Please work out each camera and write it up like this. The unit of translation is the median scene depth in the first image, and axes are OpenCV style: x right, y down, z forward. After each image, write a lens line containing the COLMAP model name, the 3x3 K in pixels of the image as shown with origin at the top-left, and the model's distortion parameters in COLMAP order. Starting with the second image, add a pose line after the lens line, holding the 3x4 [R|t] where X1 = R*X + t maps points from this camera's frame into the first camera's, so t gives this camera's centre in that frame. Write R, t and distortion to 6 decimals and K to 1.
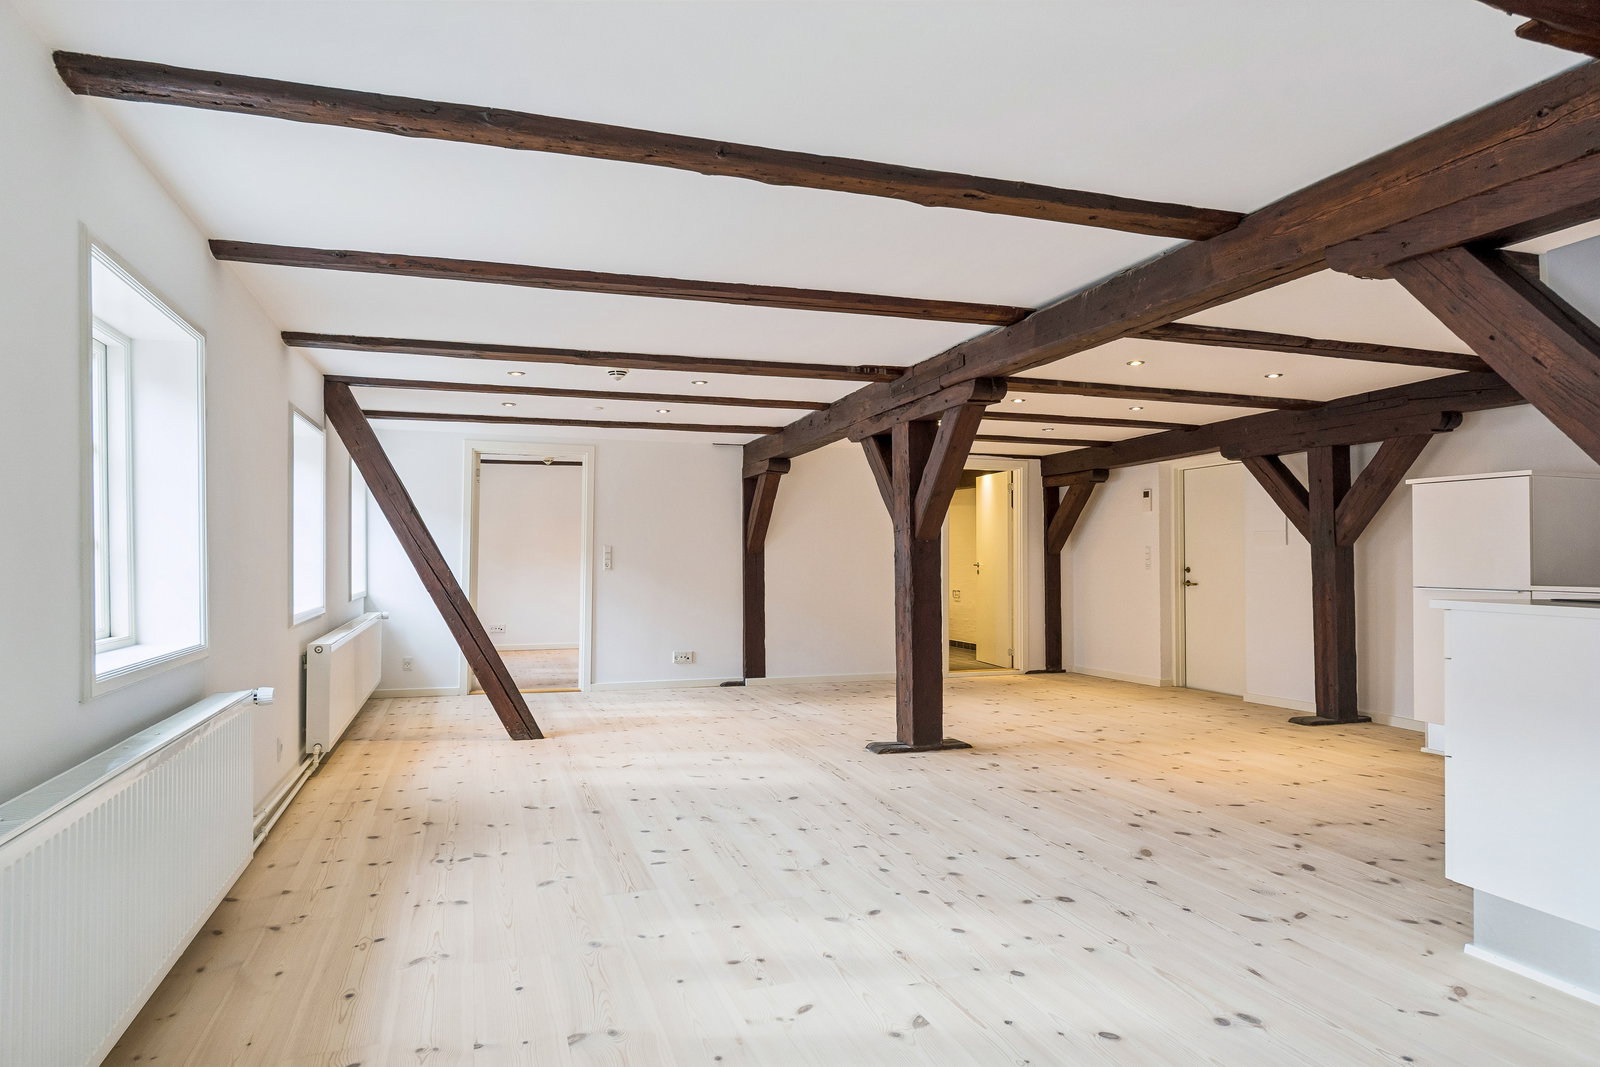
lens RADIAL K [[959.0, 0, 800.0], [0, 959.0, 533.5], [0, 0, 1]] dist [-0.005510, -0.002138]
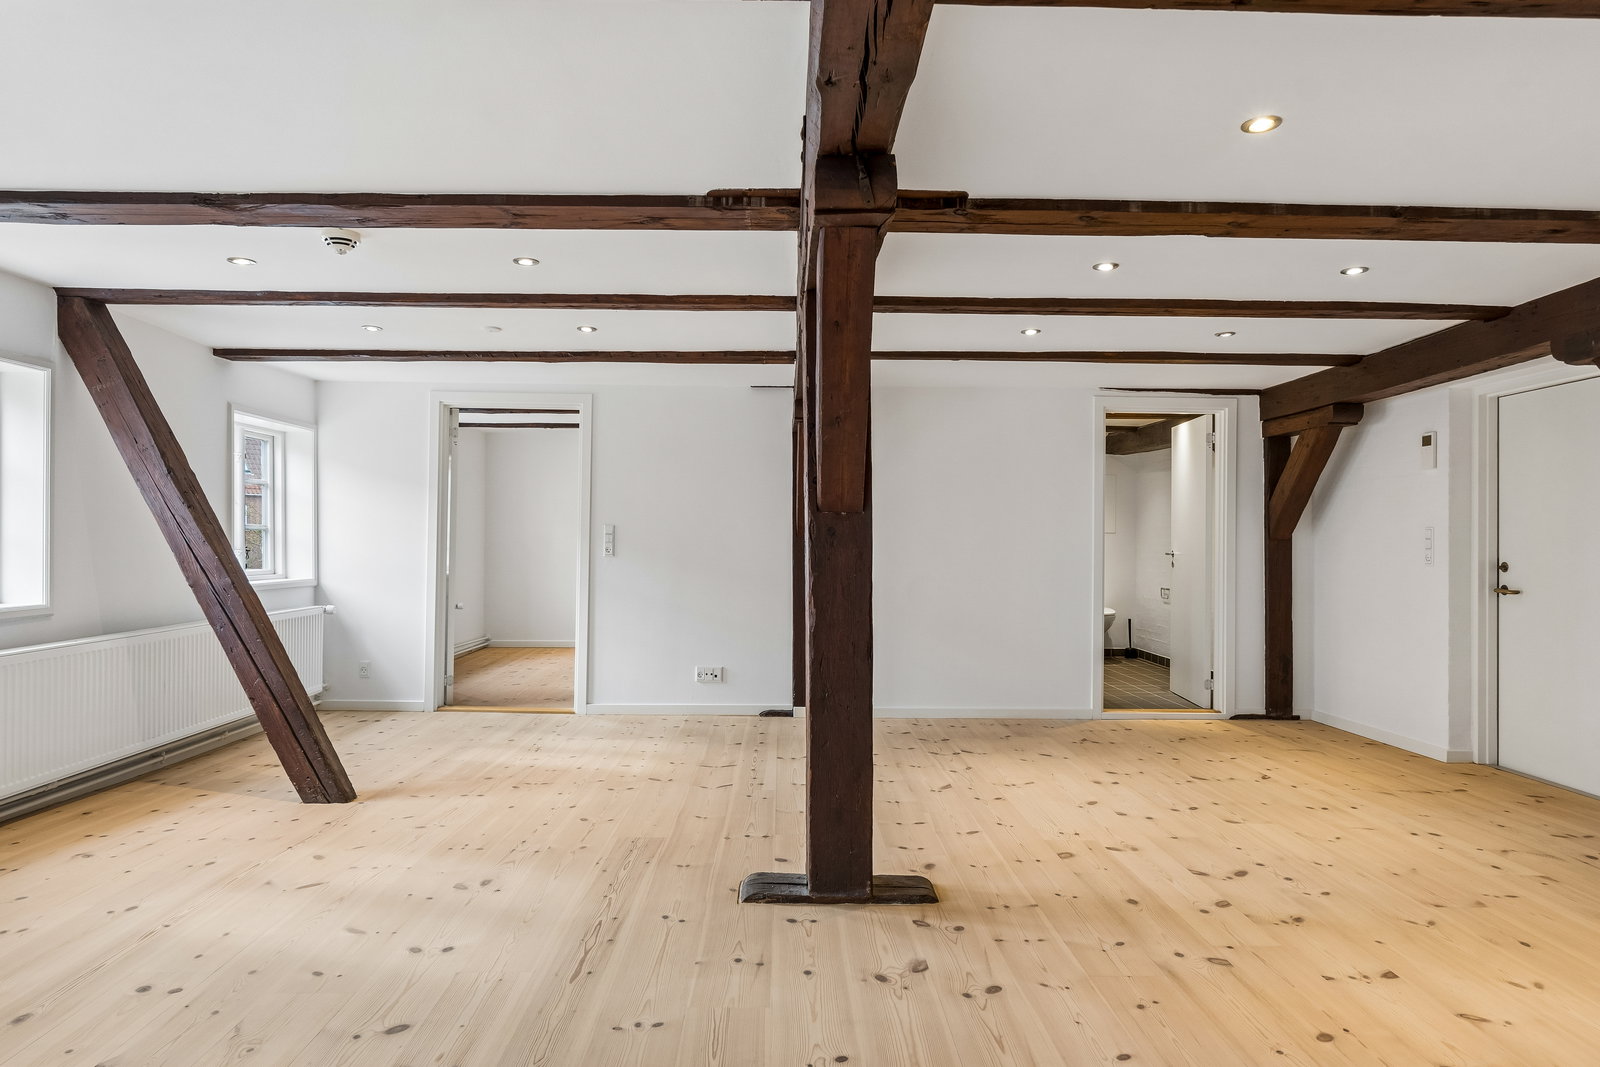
lens RADIAL K [[974.0, 0, 800.0], [0, 974.0, 533.5], [0, 0, 1]] dist [-0.004812, -0.000819]
pose [[0.952338, 0.003941, -0.305018, 0.275304], [0.001675, 0.999834, 0.018149, 0.009066], [0.305039, -0.017795, 0.952174, 0.473461]]
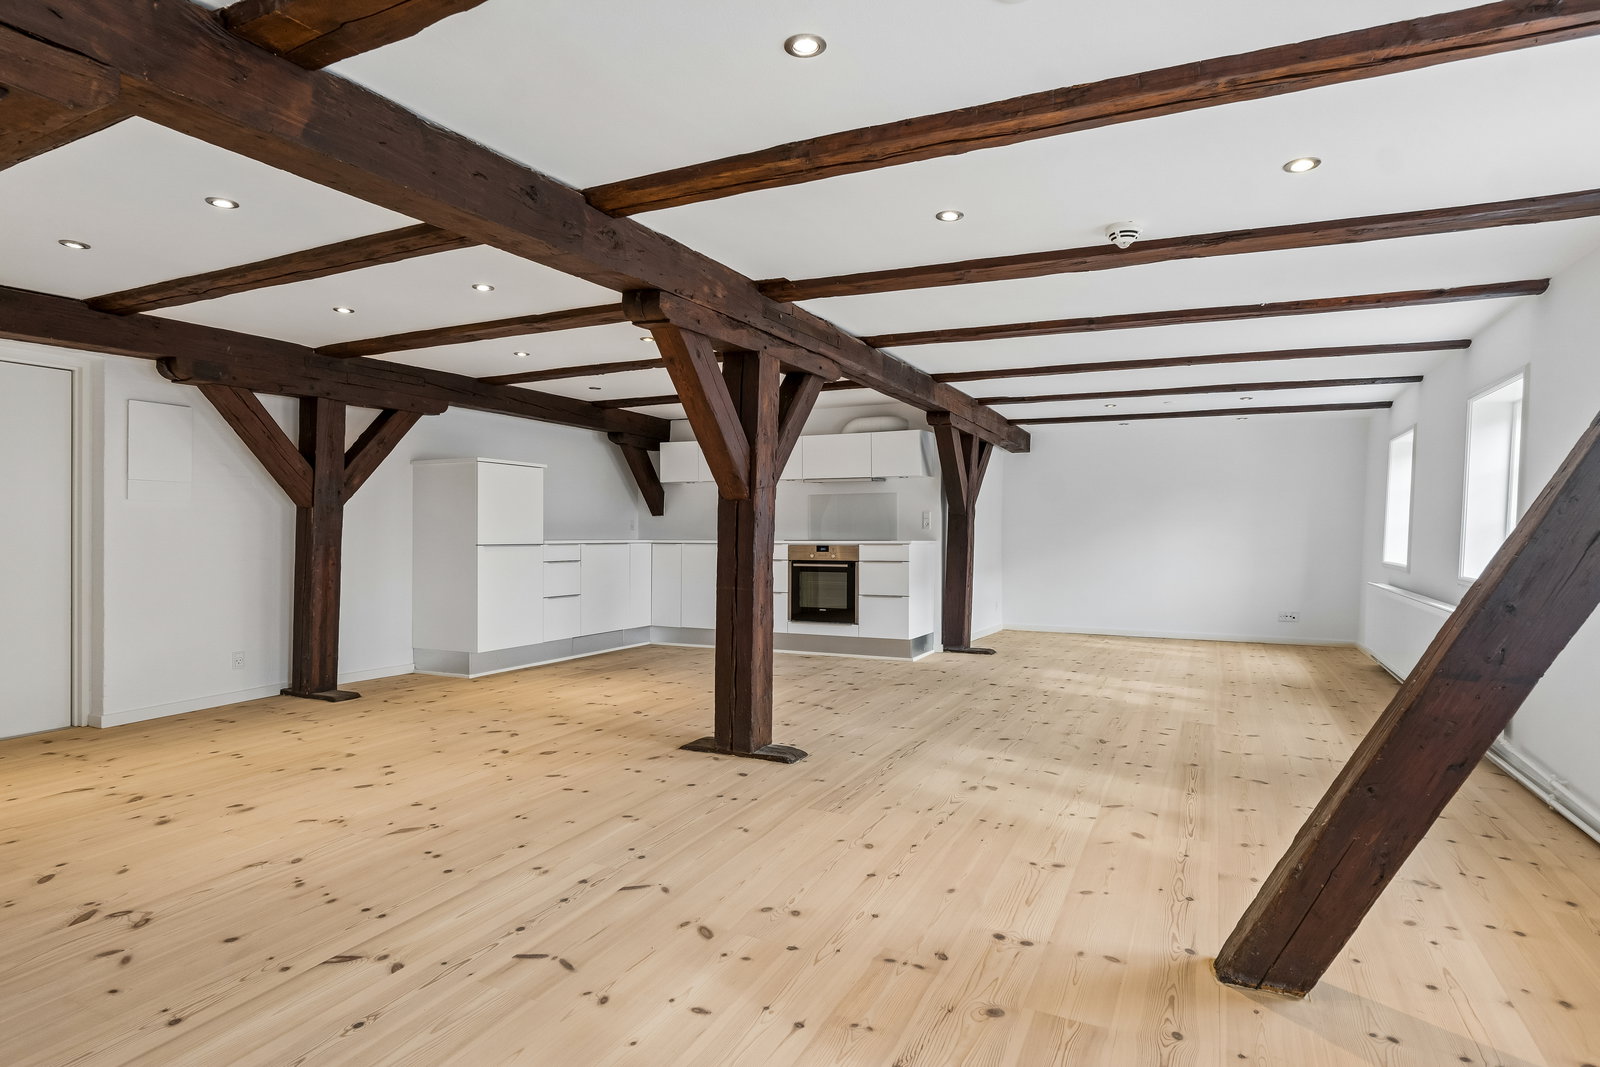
lens RADIAL K [[847.2, 0, 800.0], [0, 847.2, 533.5], [0, 0, 1]] dist [-0.001818, 0.000312]
pose [[-0.707552, -0.010521, 0.706583, -0.428255], [-0.026766, 0.999571, -0.011919, 0.043449], [-0.706155, -0.027346, -0.707530, 1.503201]]
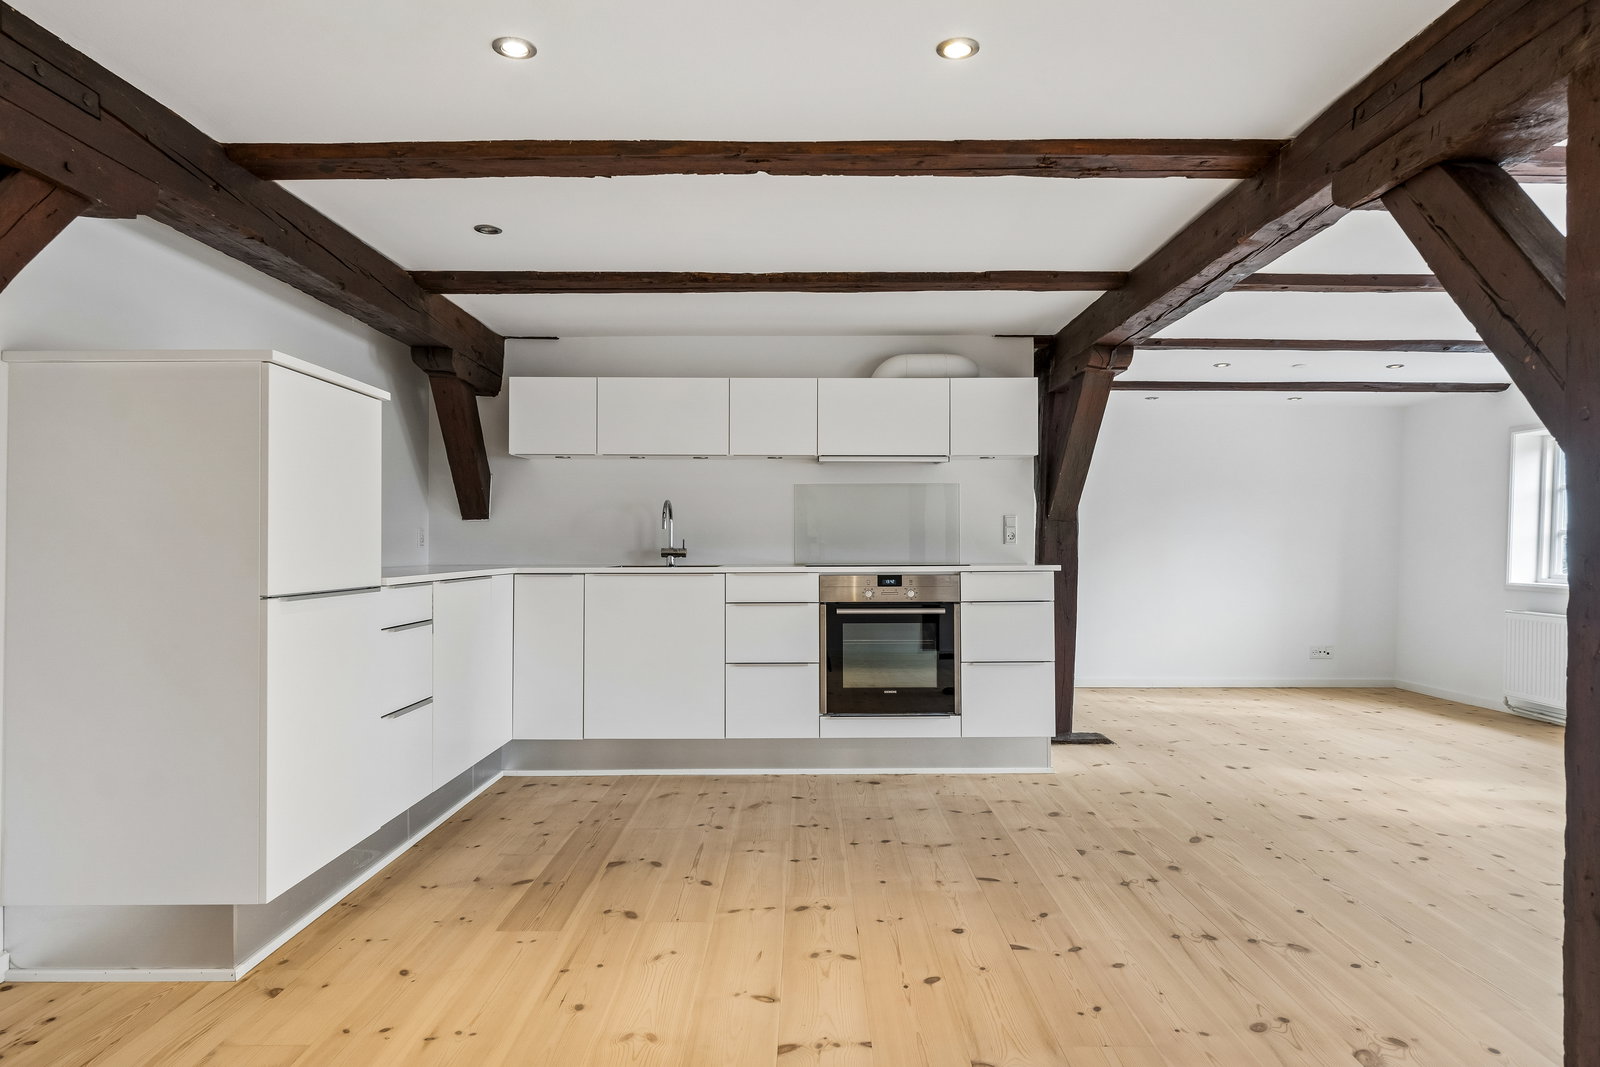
lens RADIAL K [[975.8, 0, 798.3], [0, 975.8, 536.4], [0, 0, 1]] dist [-0.001944, -0.003156]
pose [[-0.943992, -0.004932, 0.329931, 0.272601], [-0.015118, 0.999485, -0.028314, 0.037257], [-0.329622, -0.031716, -0.943580, 1.362278]]
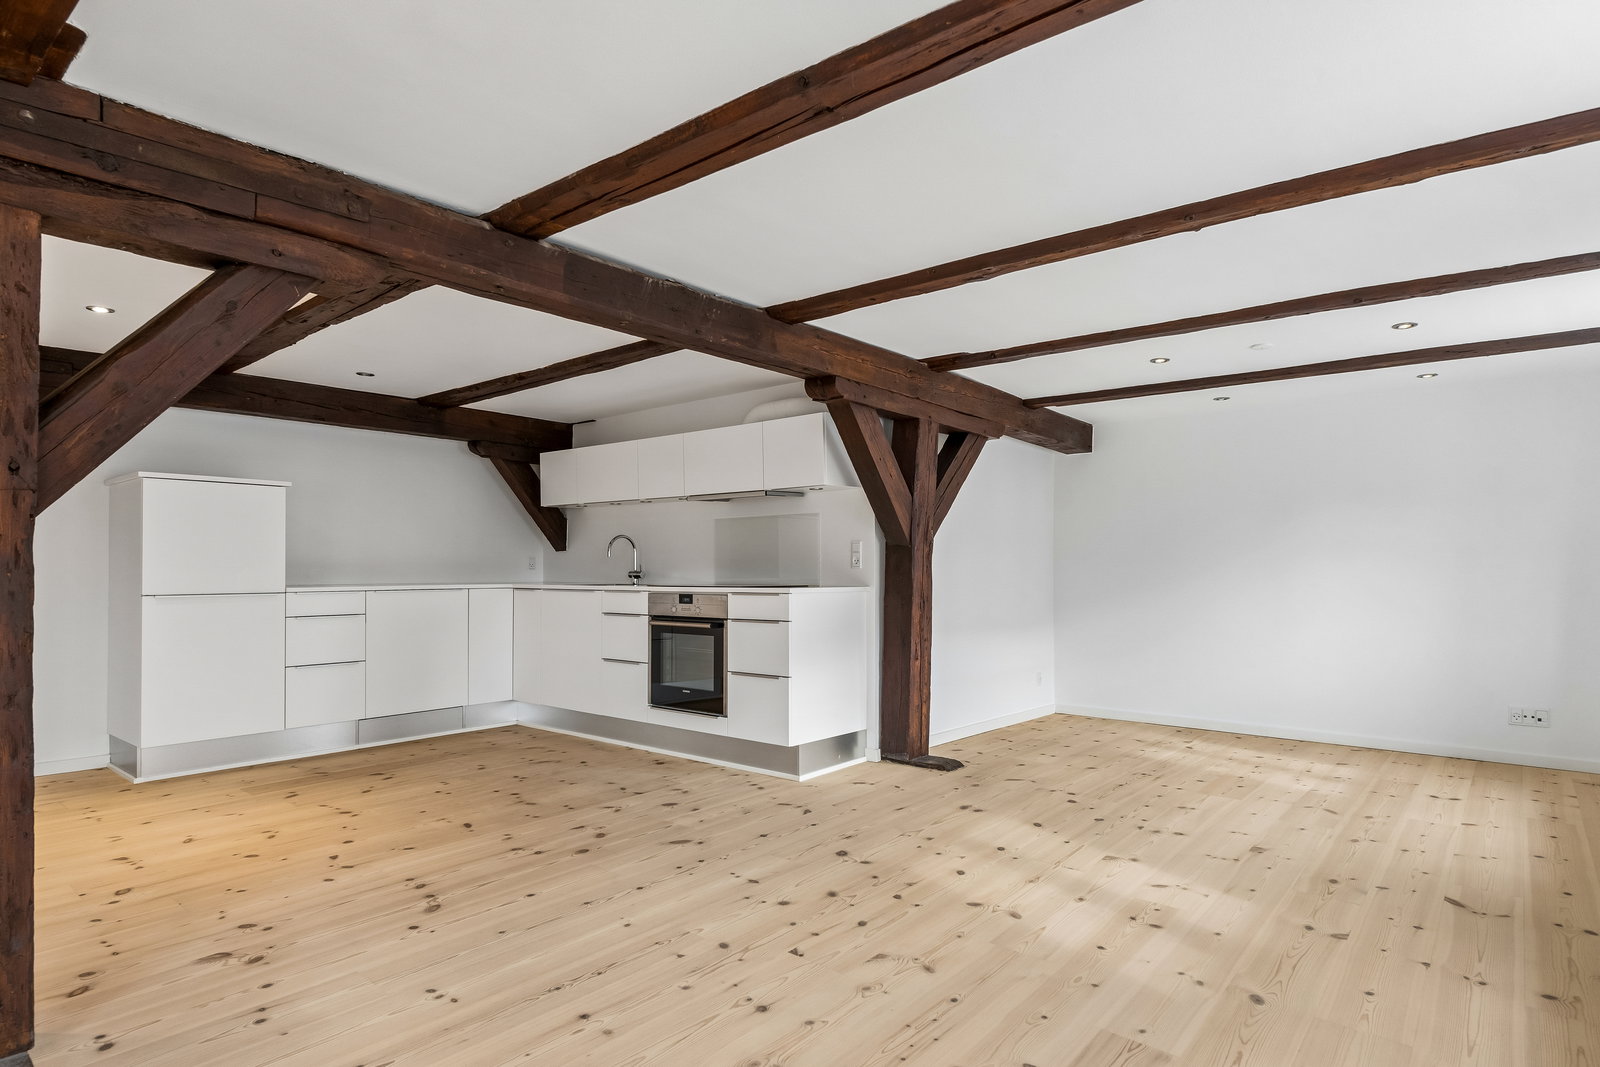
lens RADIAL K [[859.9, 0, 805.2], [0, 859.9, 565.4], [0, 0, 1]] dist [-0.004594, -0.000471]
pose [[-0.520021, -0.006687, 0.854127, -0.342762], [-0.024616, 0.999671, -0.007161, 0.019341], [-0.853799, -0.024749, -0.520014, 0.904648]]
